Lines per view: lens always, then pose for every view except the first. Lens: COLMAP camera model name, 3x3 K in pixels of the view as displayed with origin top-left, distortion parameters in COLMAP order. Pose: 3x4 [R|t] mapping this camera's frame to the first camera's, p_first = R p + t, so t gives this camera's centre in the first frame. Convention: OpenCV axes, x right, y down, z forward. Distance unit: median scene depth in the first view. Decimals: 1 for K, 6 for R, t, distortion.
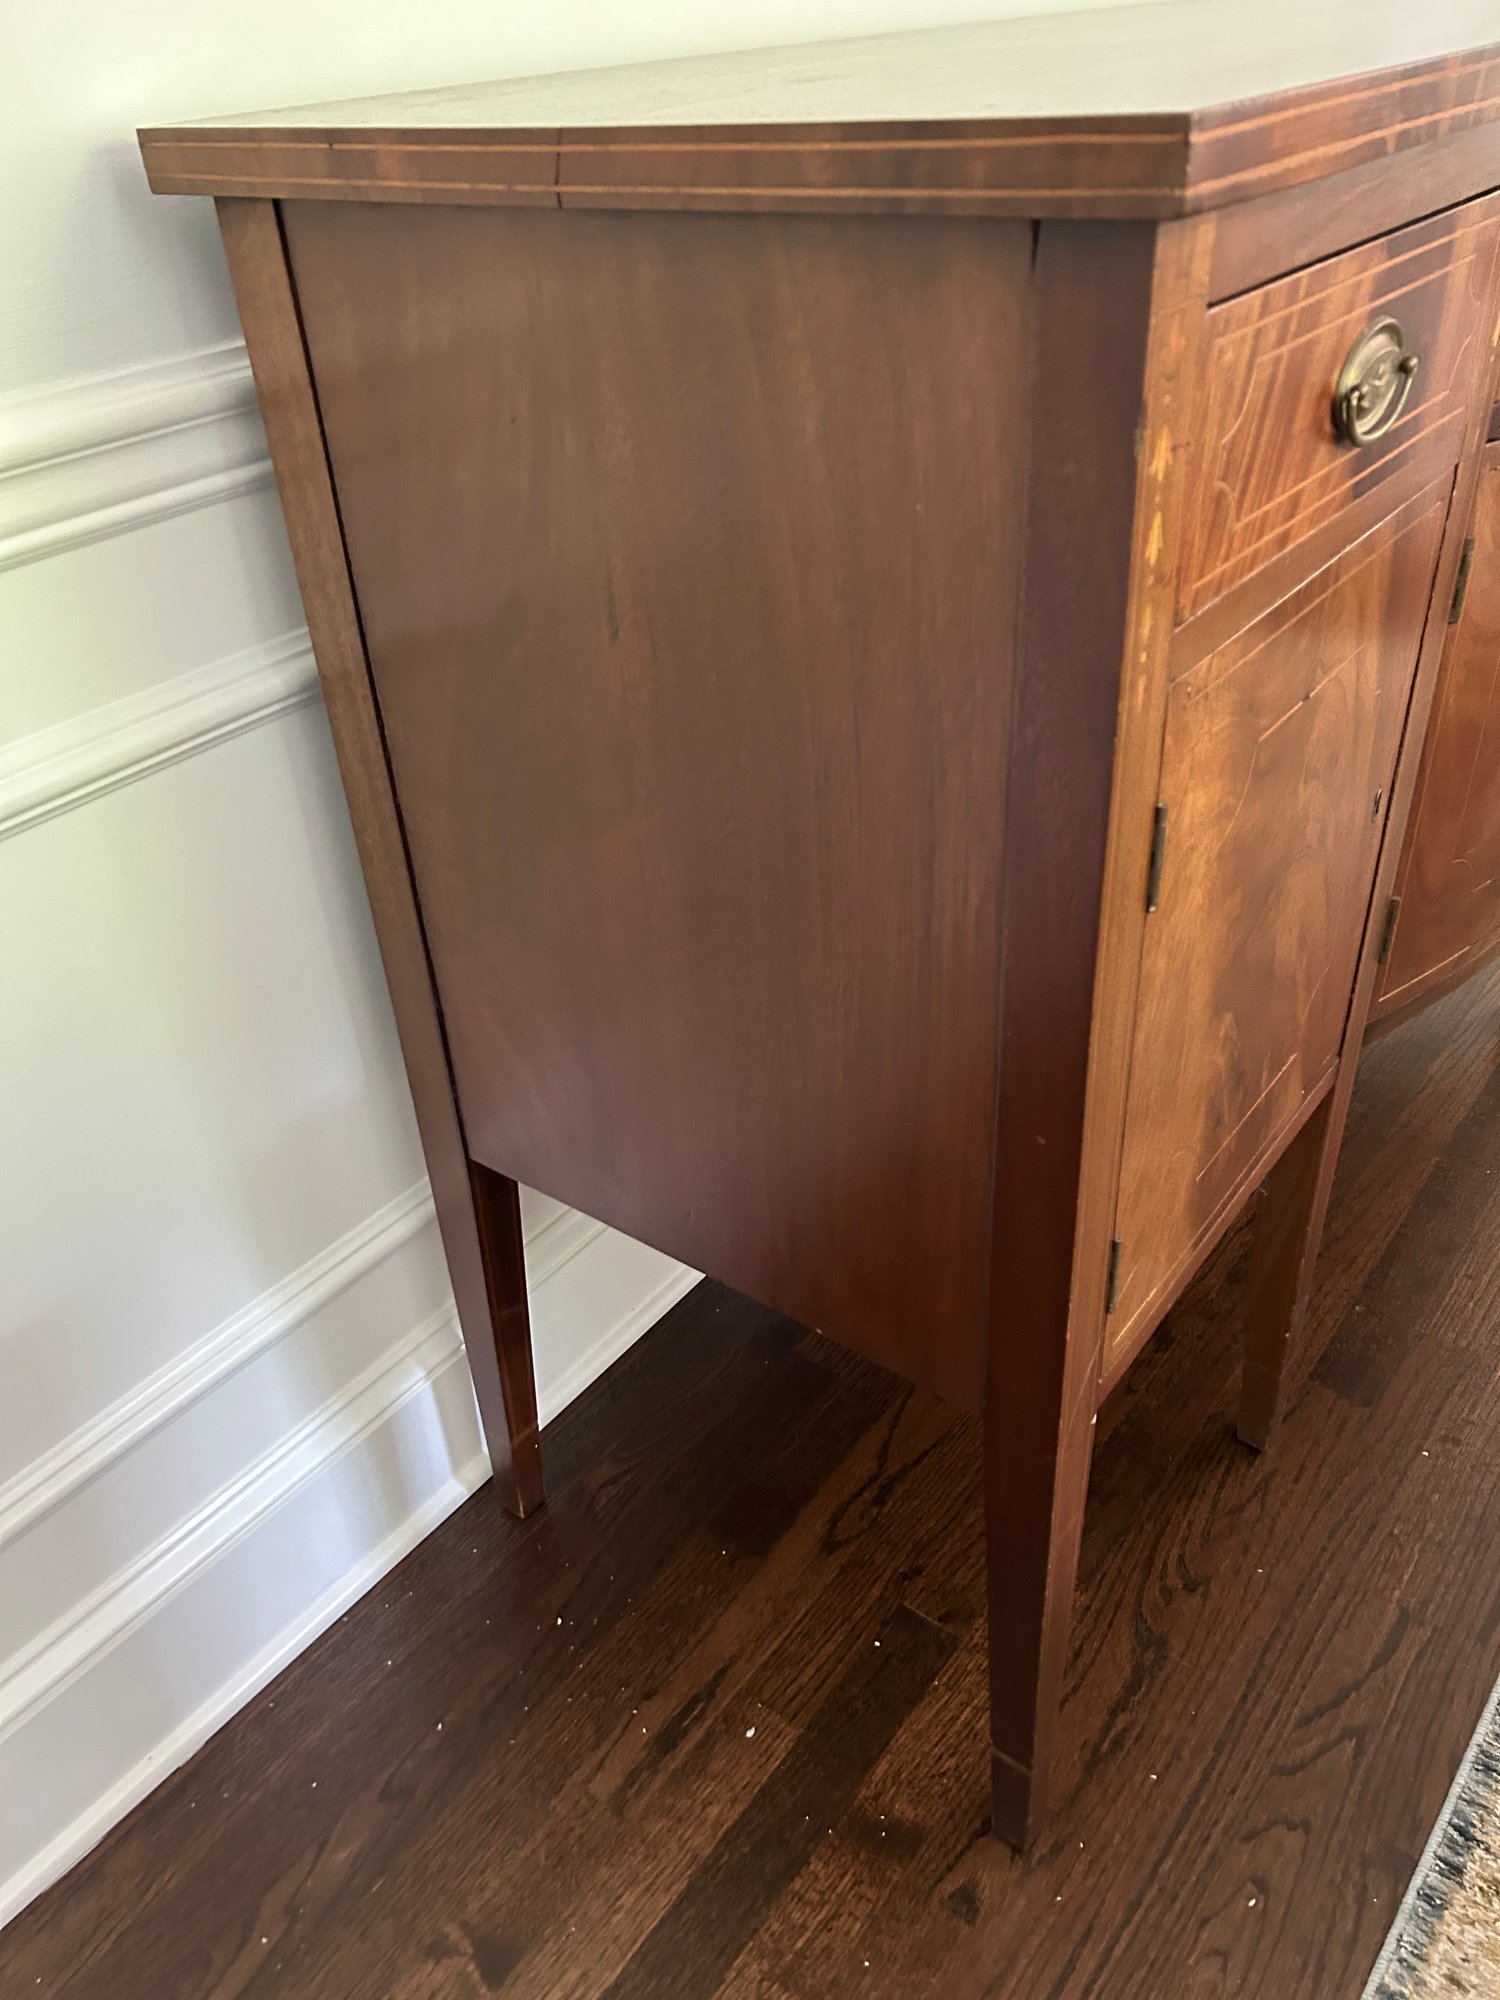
lens RADIAL K [[1532.1, 0, 741.6], [0, 1532.1, 1013.2], [0, 0, 1]] dist [0.011212, -0.011401]
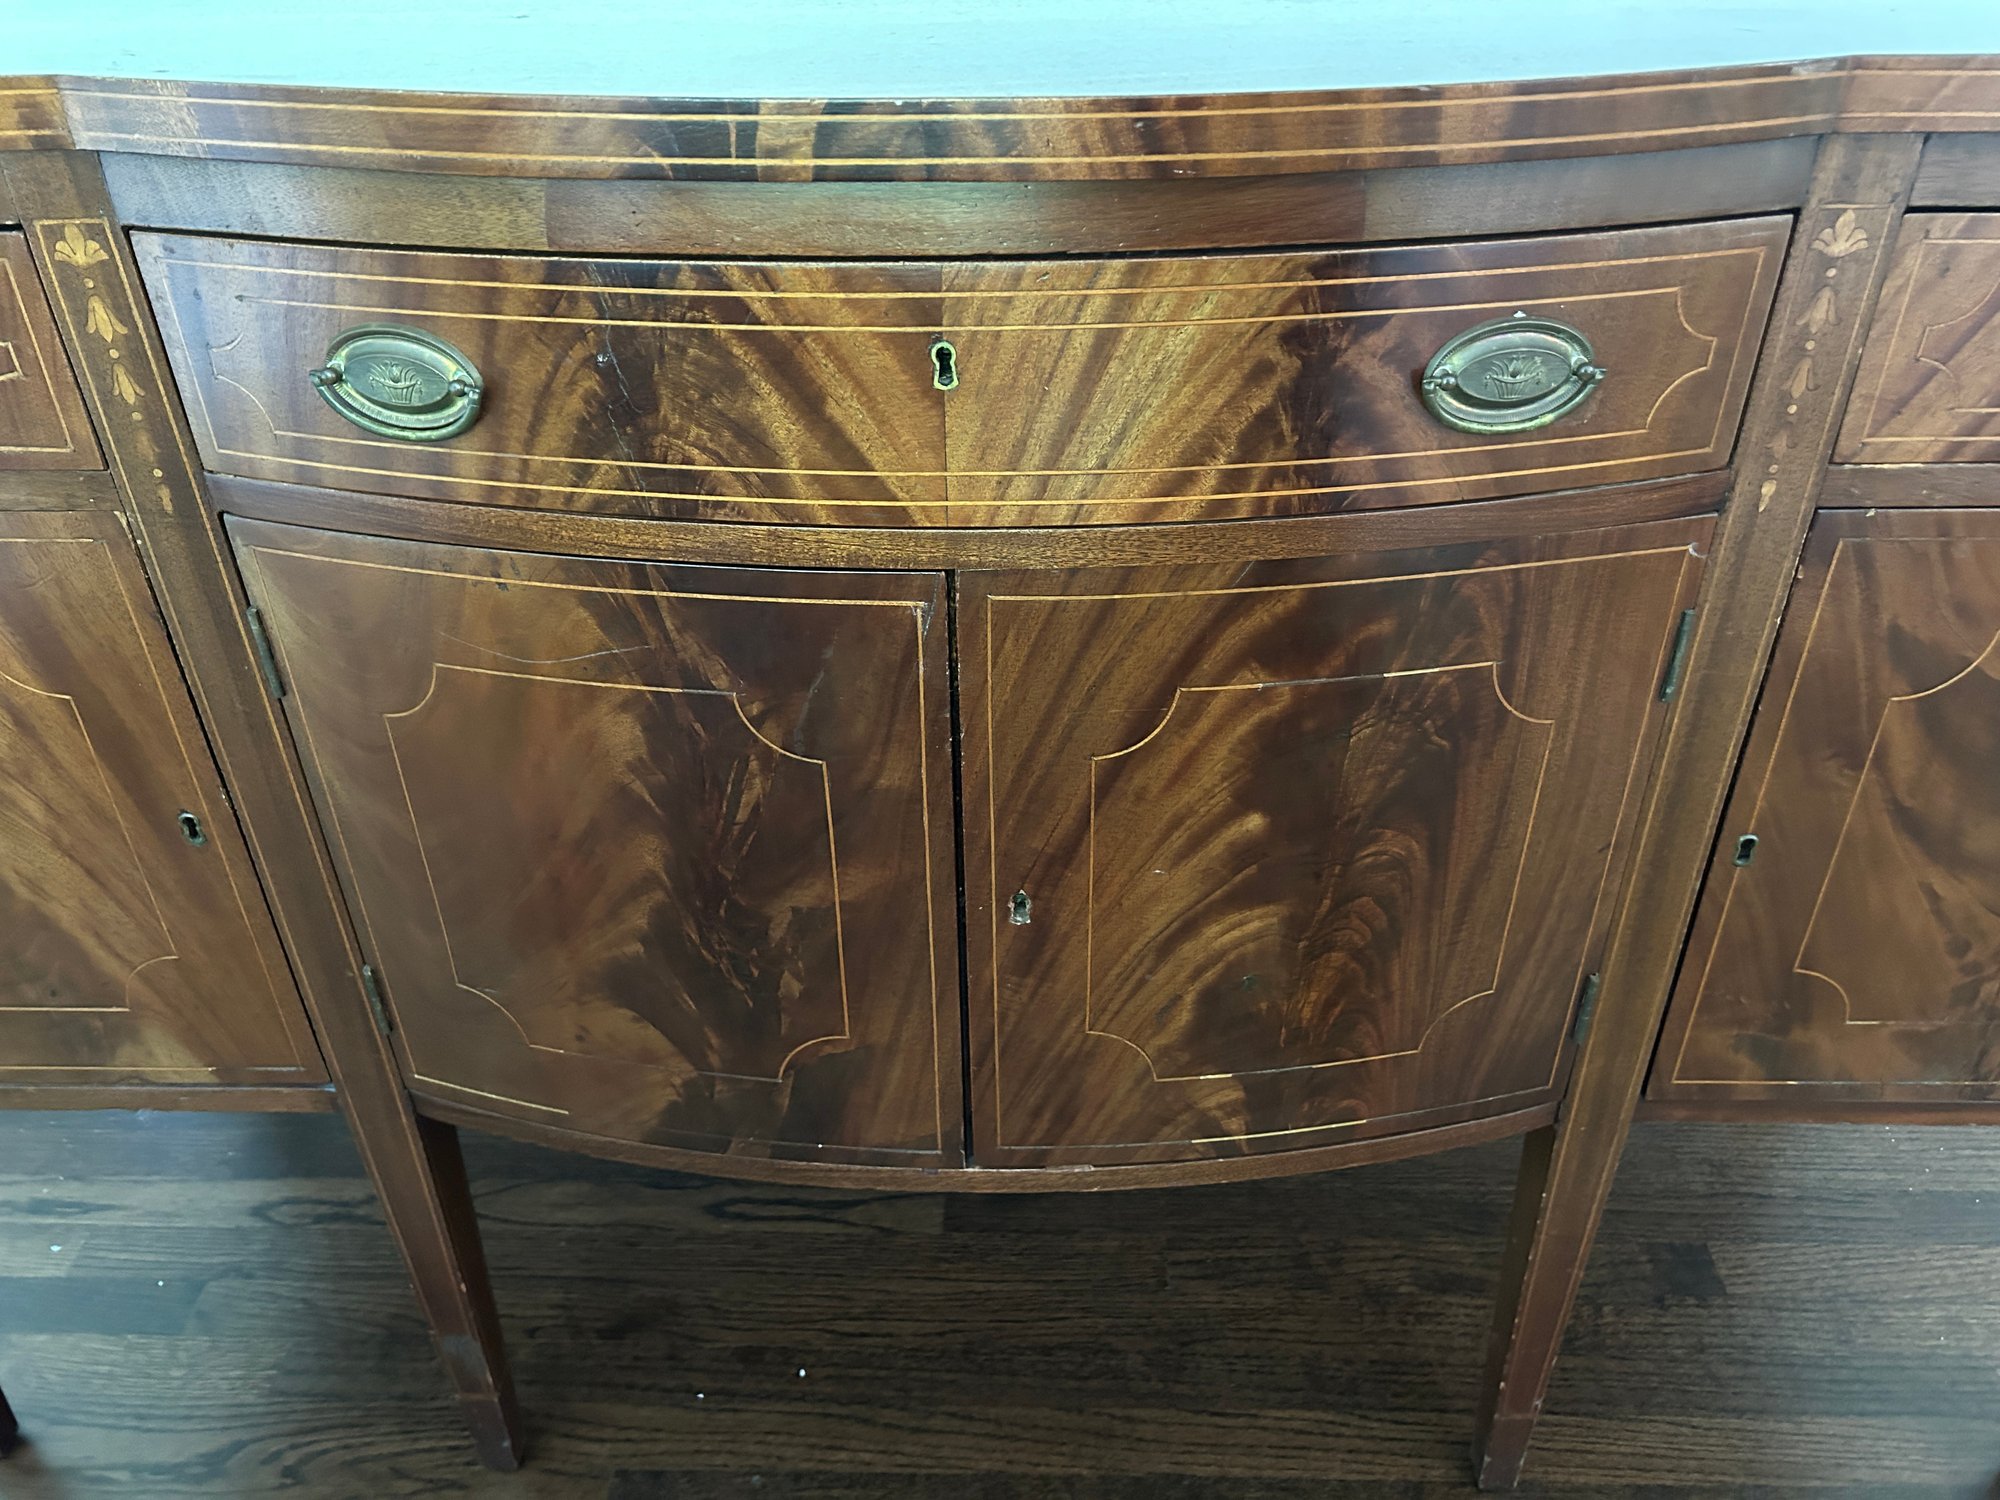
lens RADIAL K [[1529.0, 0, 1012.1], [0, 1529.0, 746.4], [0, 0, 1]] dist [0.034183, -0.042280]
pose [[0.591299, 0.486502, -0.643181, 1.116884], [-0.466776, 0.856834, 0.218986, -0.535102], [0.657637, 0.170735, 0.733732, 0.555495]]
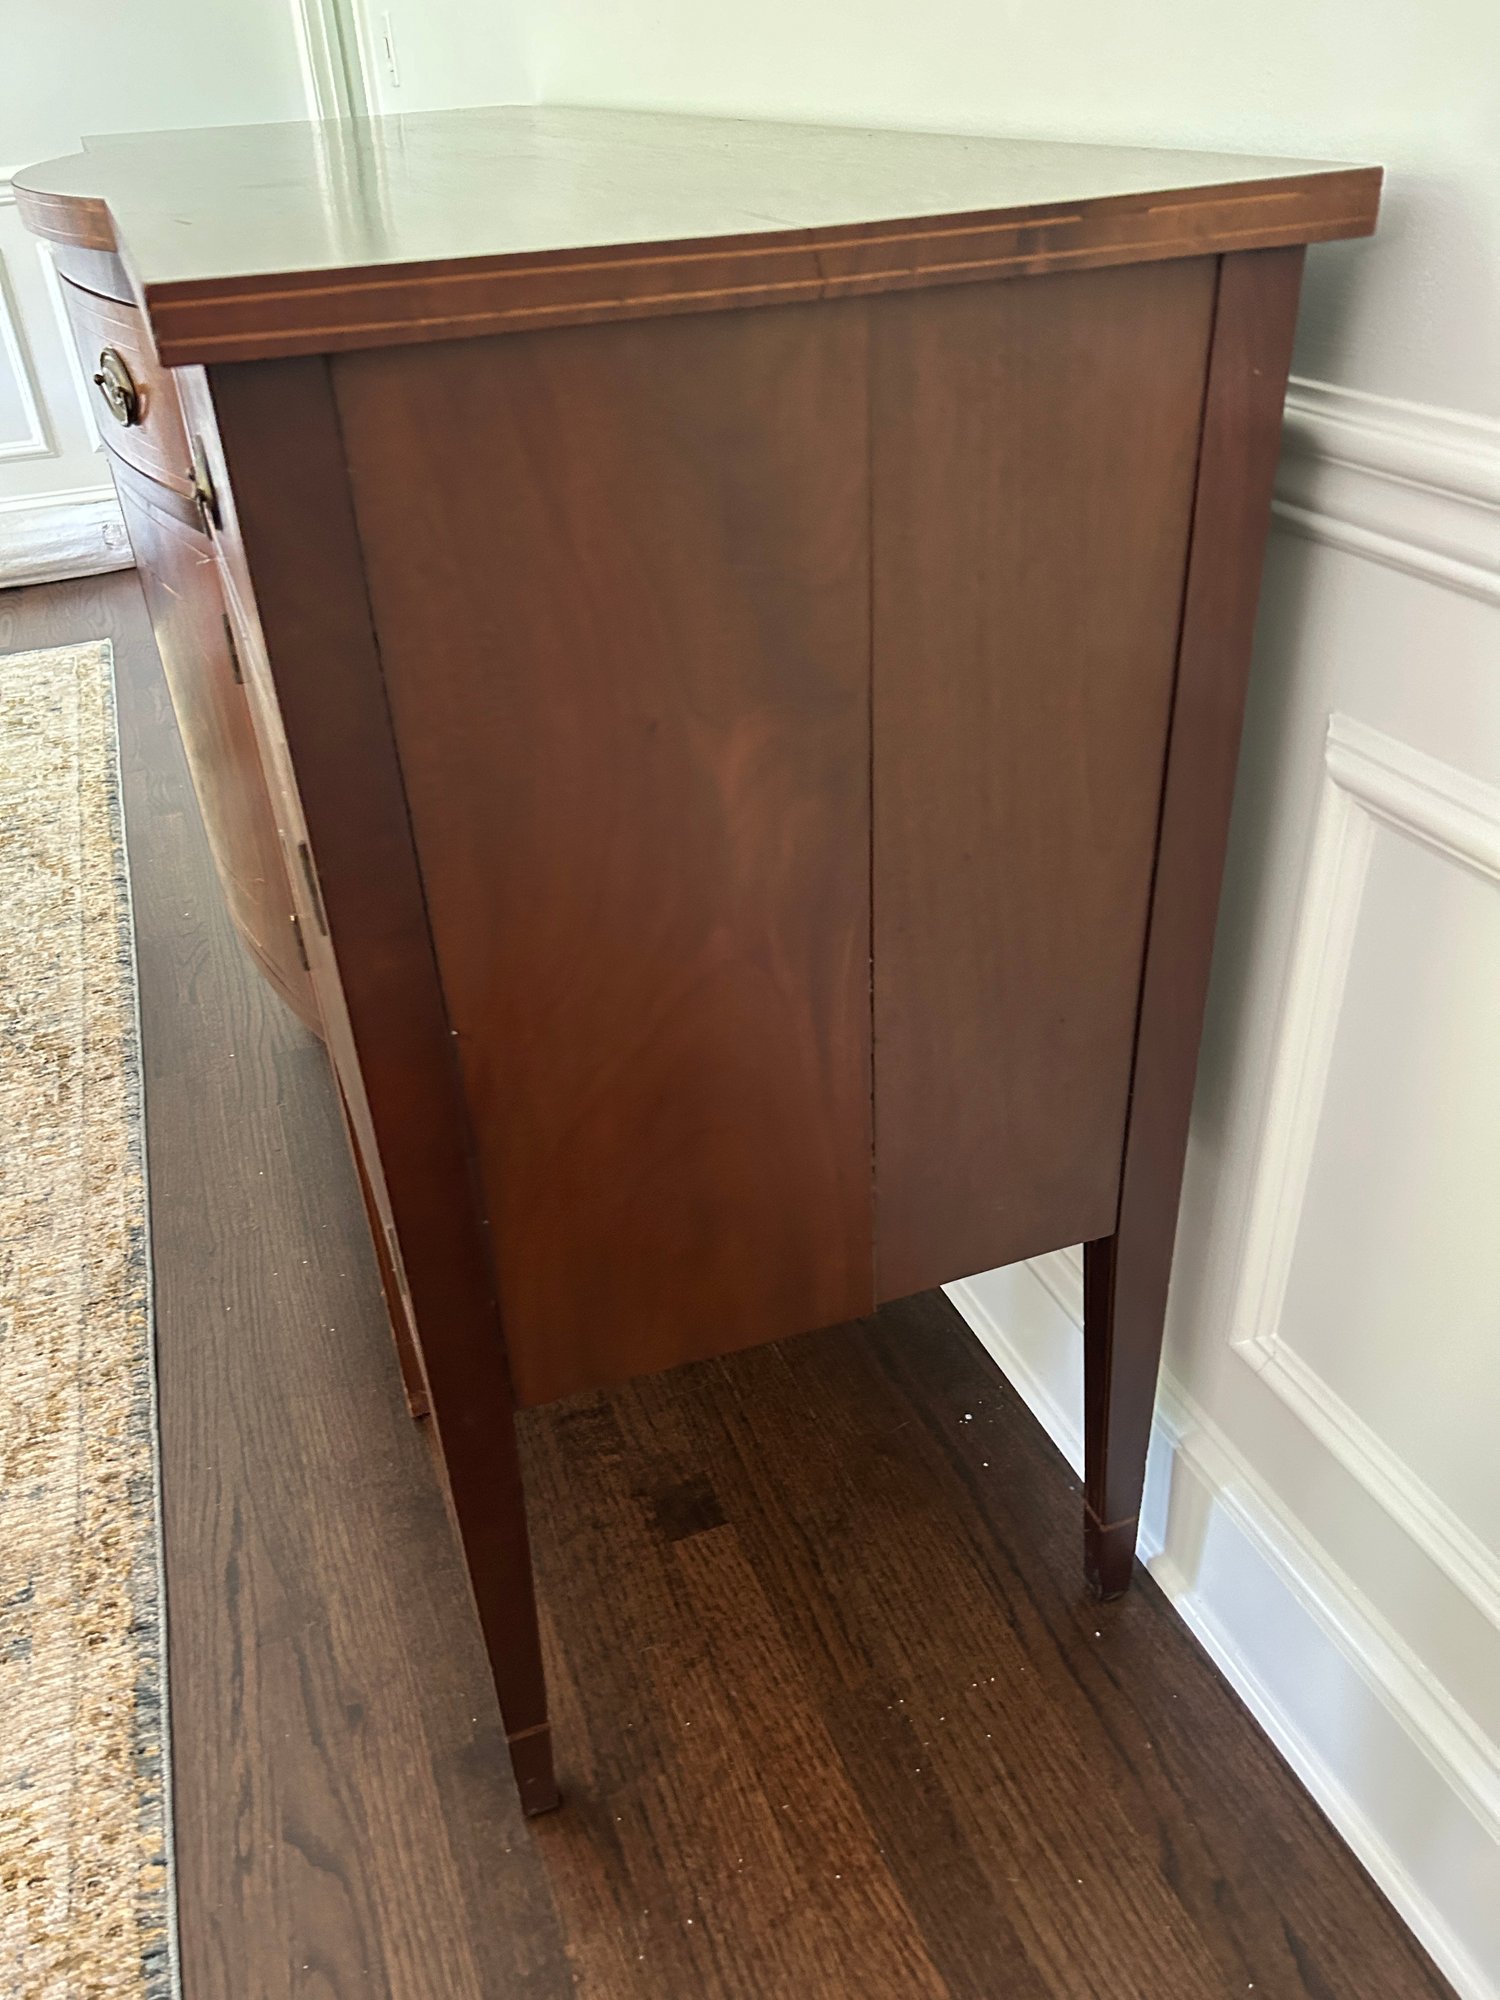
lens RADIAL K [[1529.0, 0, 719.2], [0, 1529.0, 991.9], [0, 0, 1]] dist [0.034183, -0.042280]
pose [[-0.523823, 0.519451, -0.675116, 1.457972], [-0.404947, 0.545414, 0.733854, -1.317634], [0.749418, 0.657795, -0.075350, 1.755872]]
